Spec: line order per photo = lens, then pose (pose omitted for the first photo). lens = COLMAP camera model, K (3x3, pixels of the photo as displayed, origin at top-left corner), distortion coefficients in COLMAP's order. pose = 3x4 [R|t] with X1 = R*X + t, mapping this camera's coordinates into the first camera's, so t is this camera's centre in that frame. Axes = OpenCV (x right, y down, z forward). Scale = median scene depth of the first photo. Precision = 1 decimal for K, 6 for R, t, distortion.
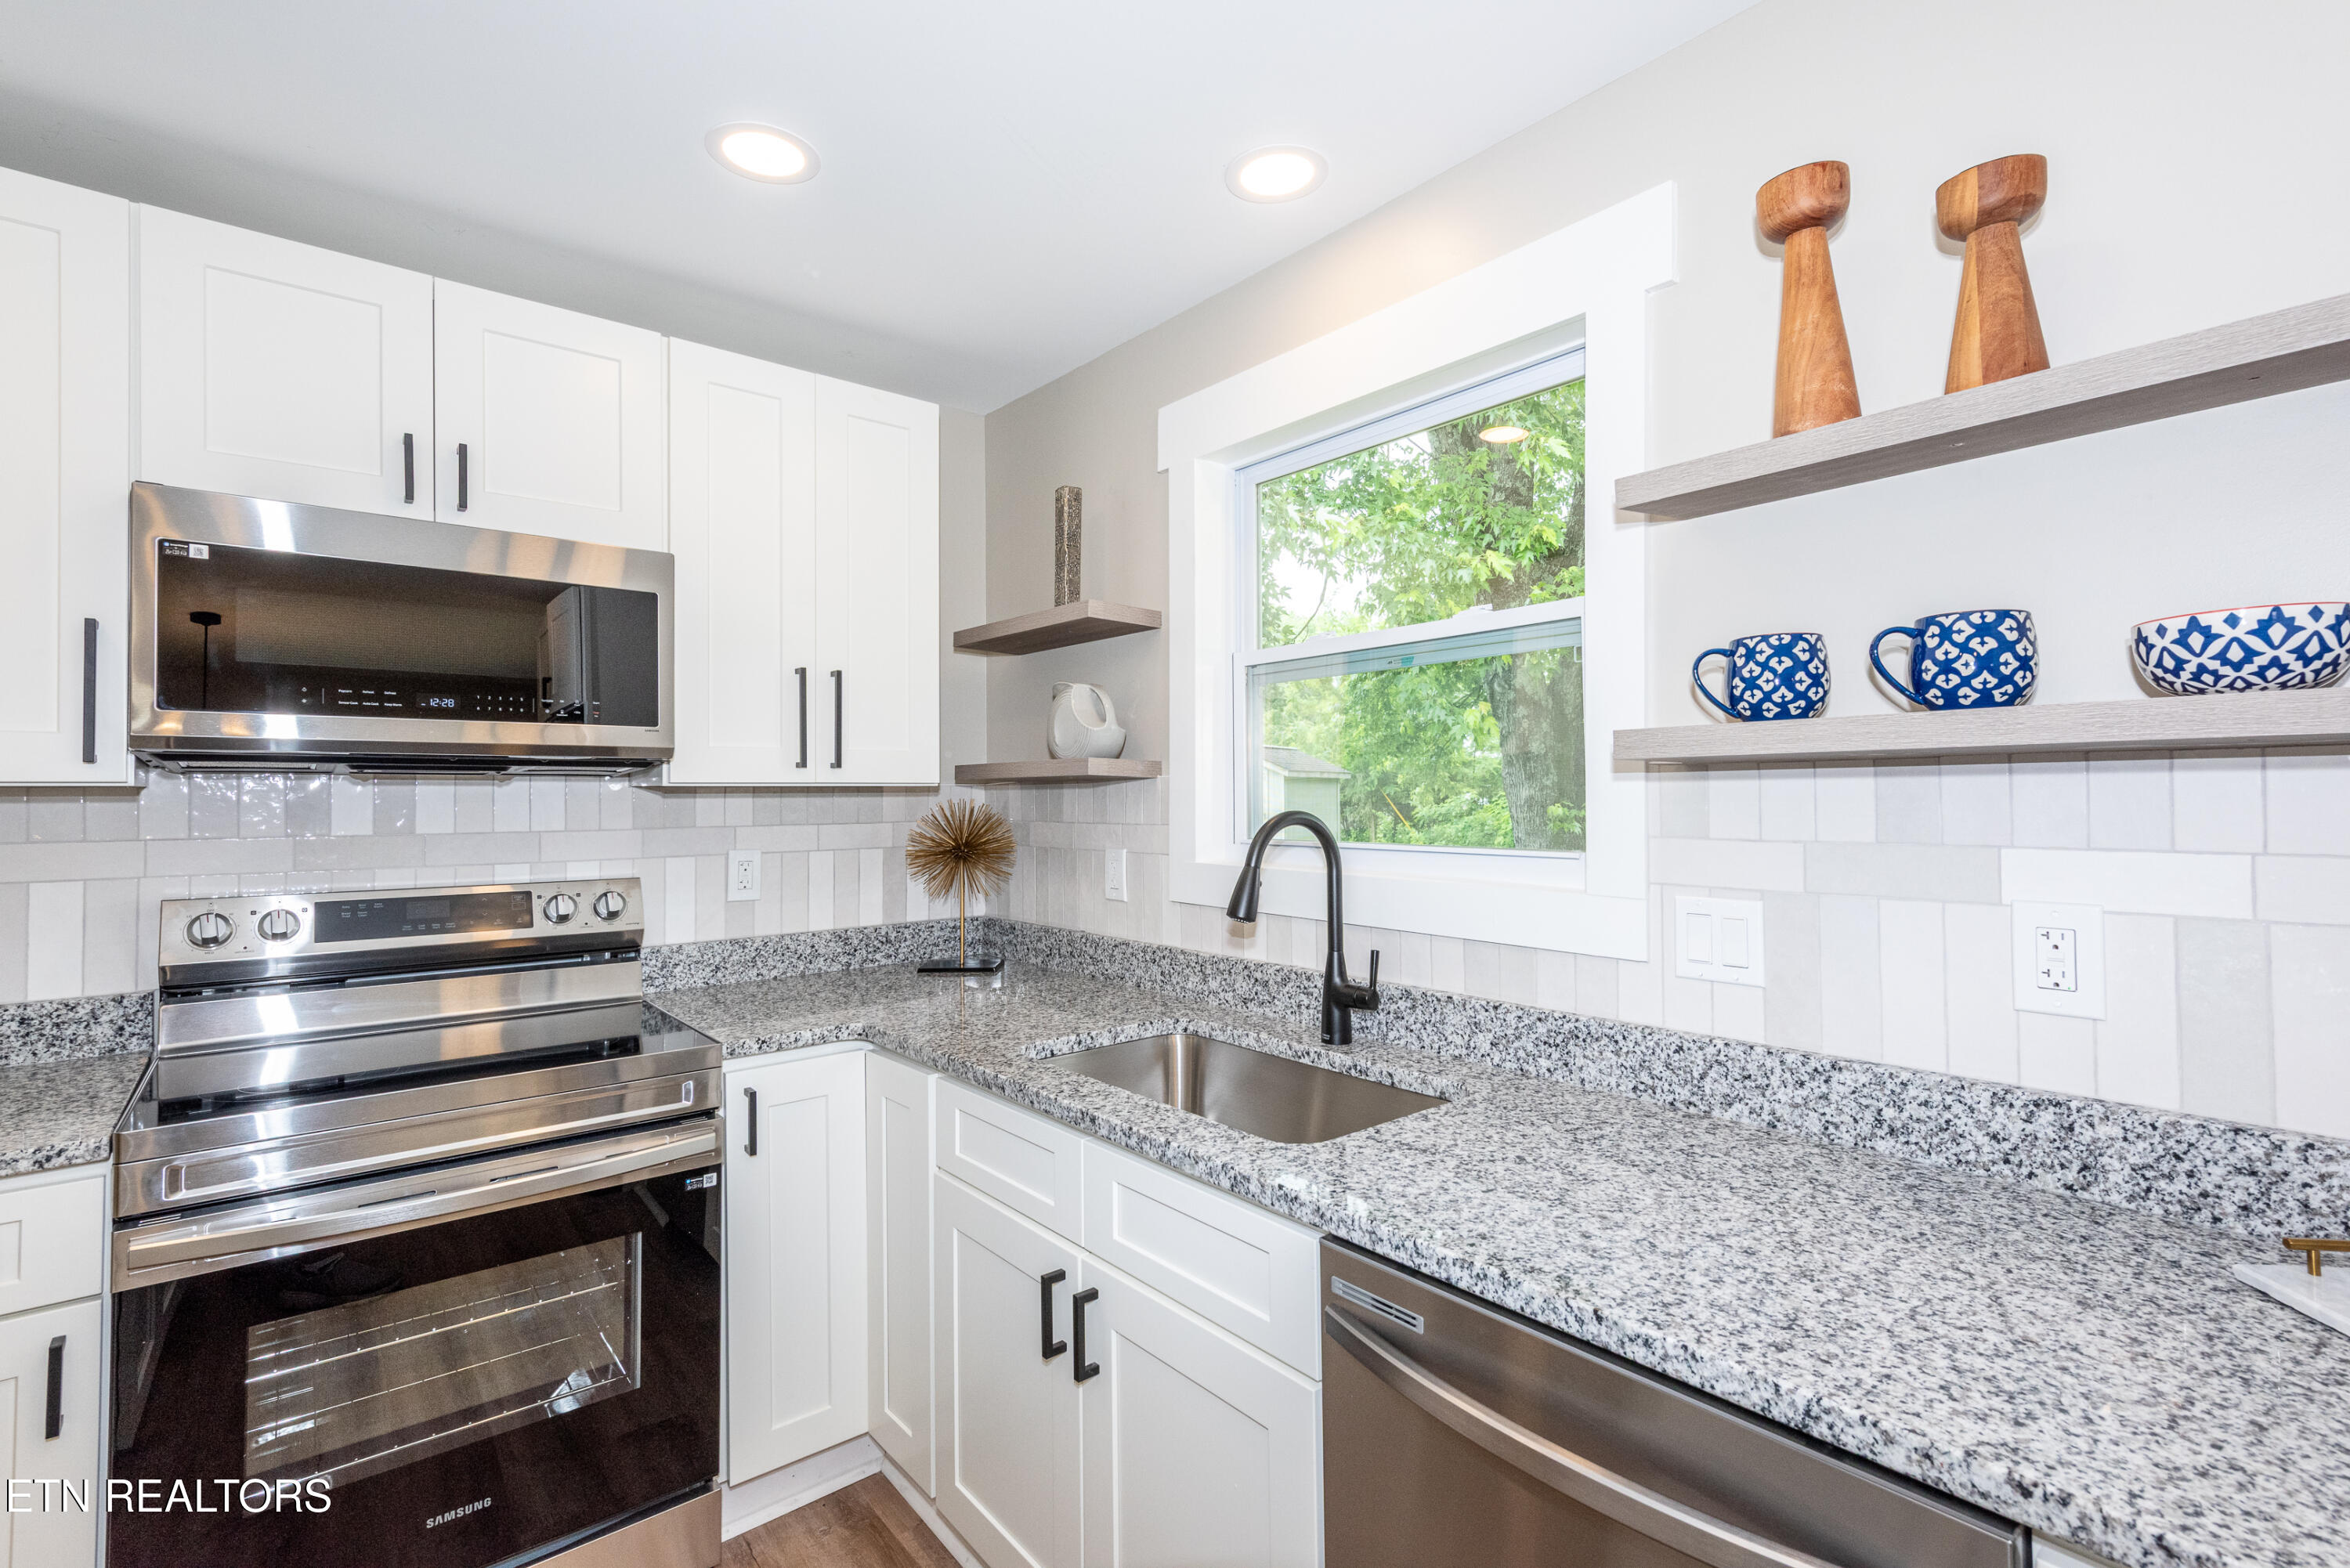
lens RADIAL K [[1079.2, 0, 1165.7], [0, 1079.2, 778.8], [0, 0, 1]] dist [0.016092, -0.003615]
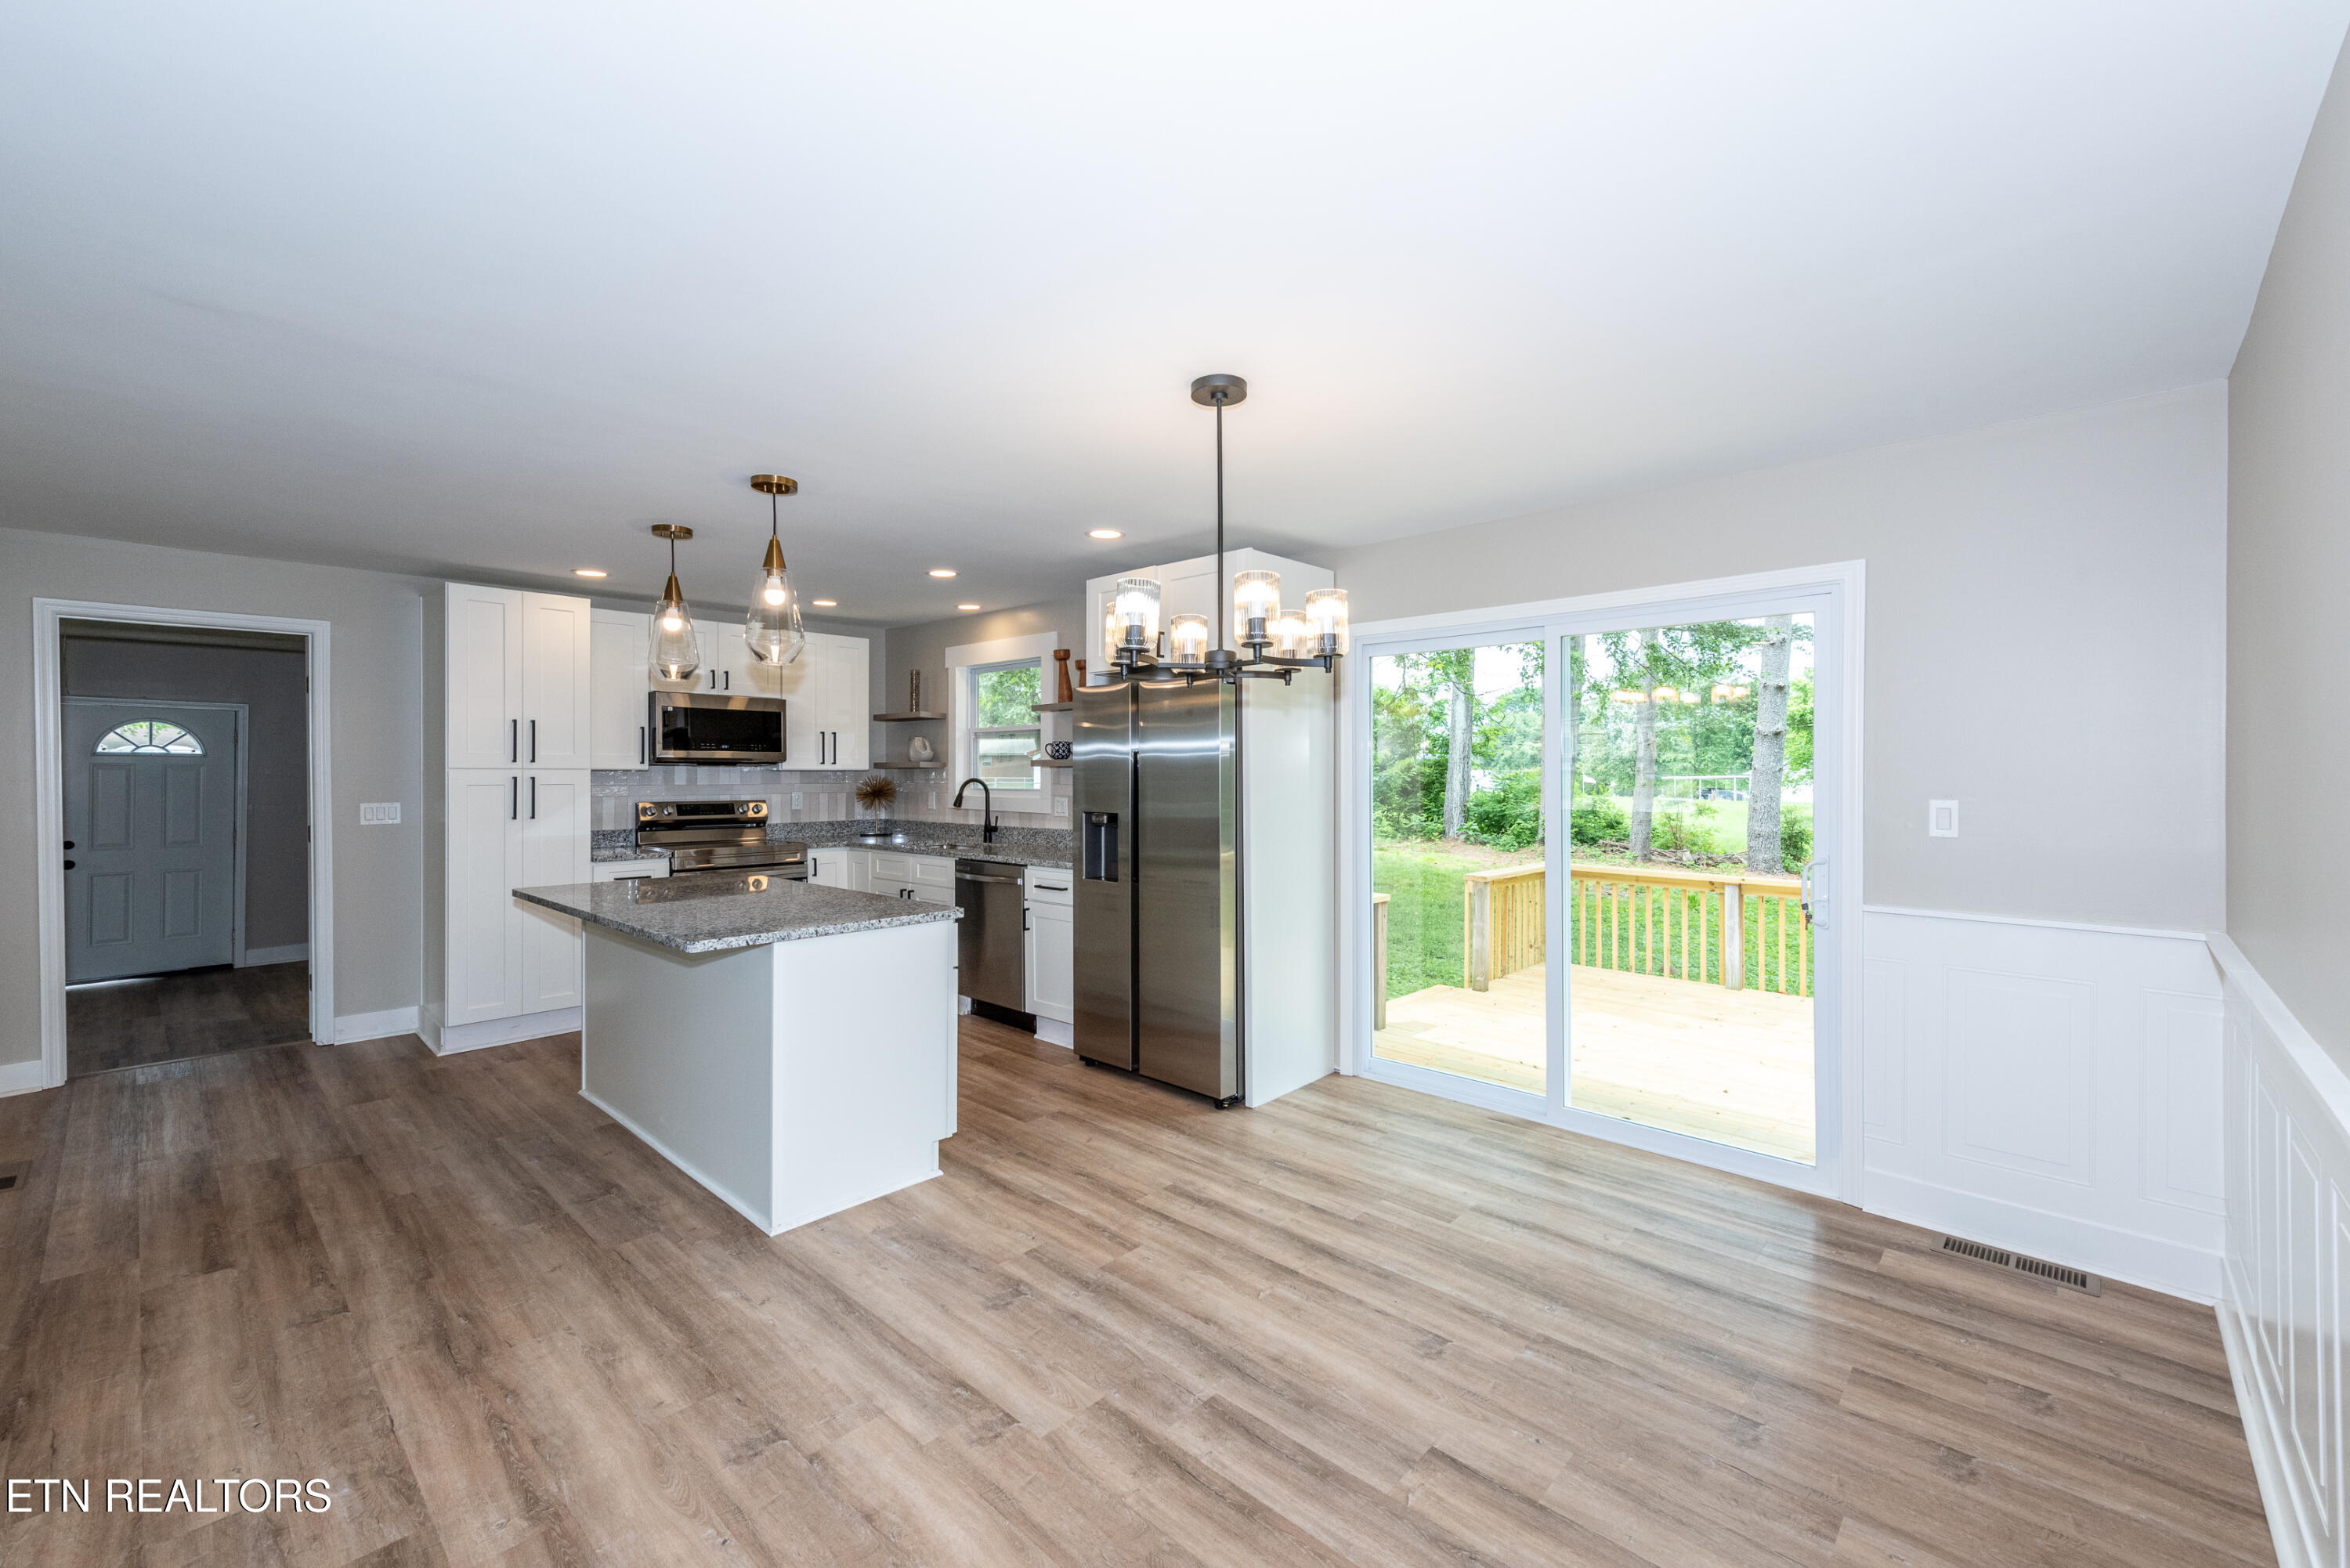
lens RADIAL K [[936.9, 0, 1204.8], [0, 936.9, 773.0], [0, 0, 1]] dist [0.015277, -0.004041]
pose [[0.985760, 0.004155, 0.168108, 0.382172], [-0.006751, 0.999867, 0.014873, -0.043791], [-0.168023, -0.015796, 0.985656, -2.440948]]
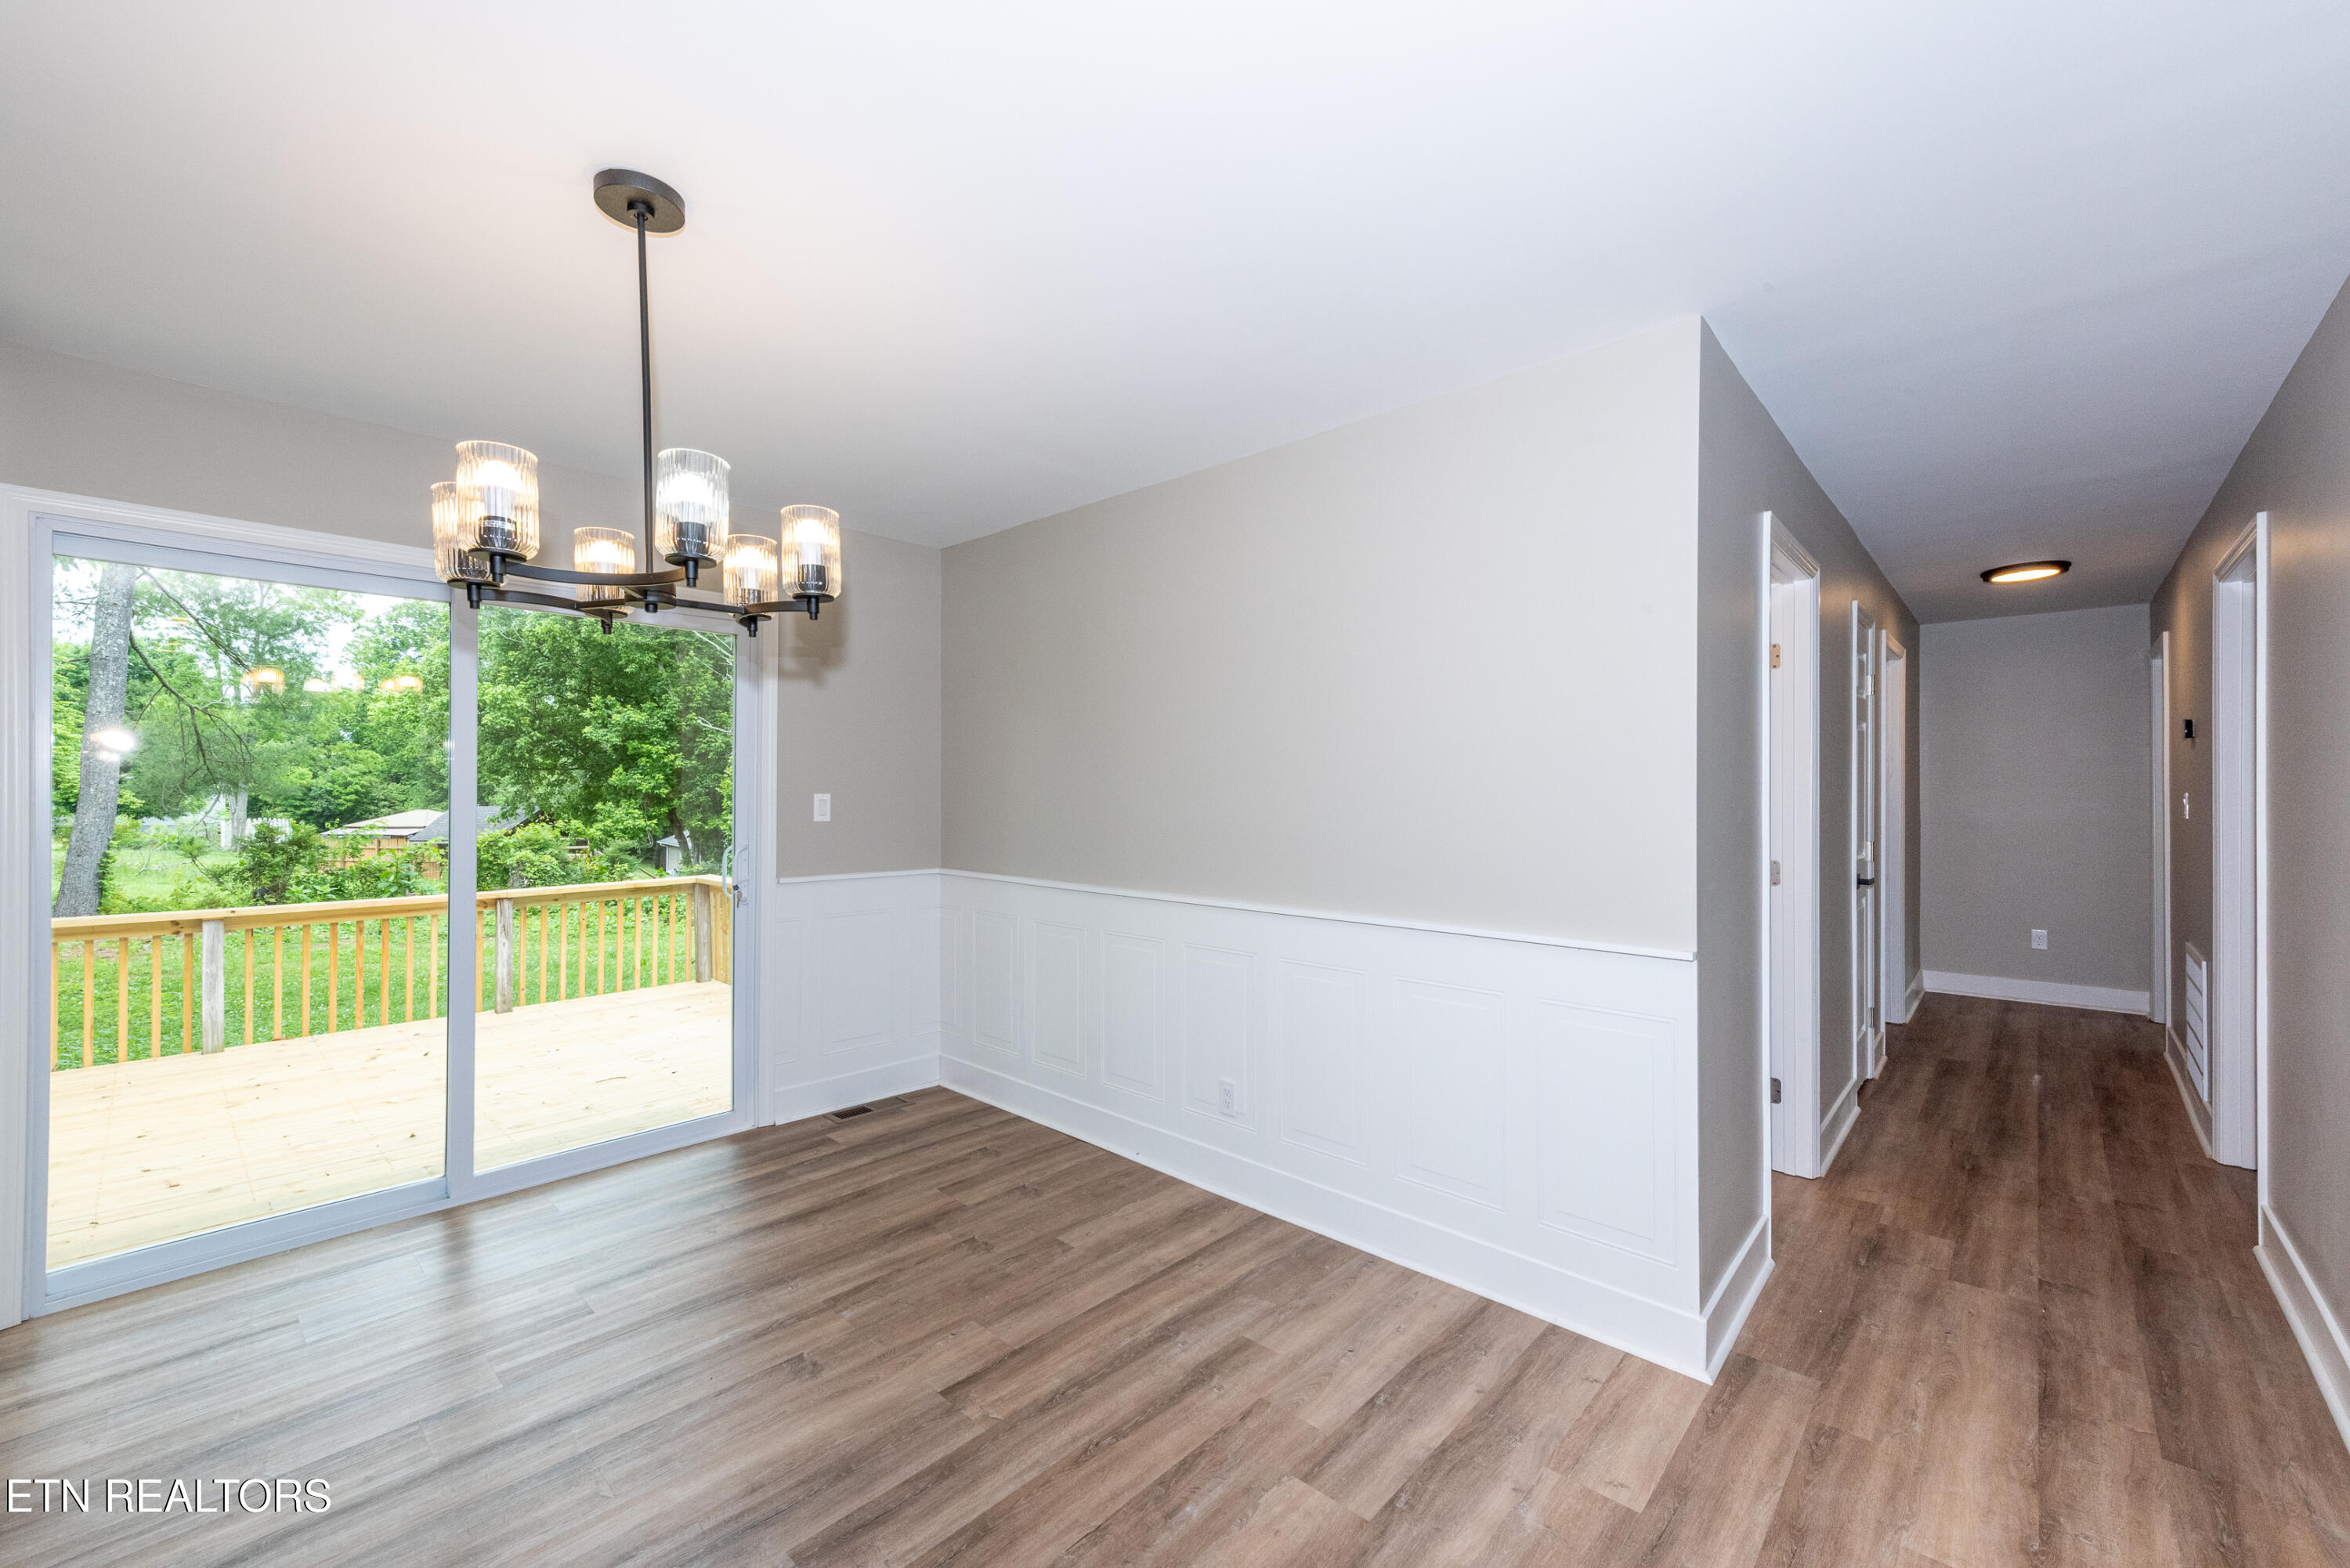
lens RADIAL K [[938.2, 0, 1175.0], [0, 938.2, 784.0], [0, 0, 1]] dist [0.015790, -0.004263]
pose [[-0.149980, 0.008538, 0.988652, -0.391745], [-0.013369, 0.999854, -0.010663, 0.021948], [-0.988599, -0.014816, -0.149844, -1.477023]]
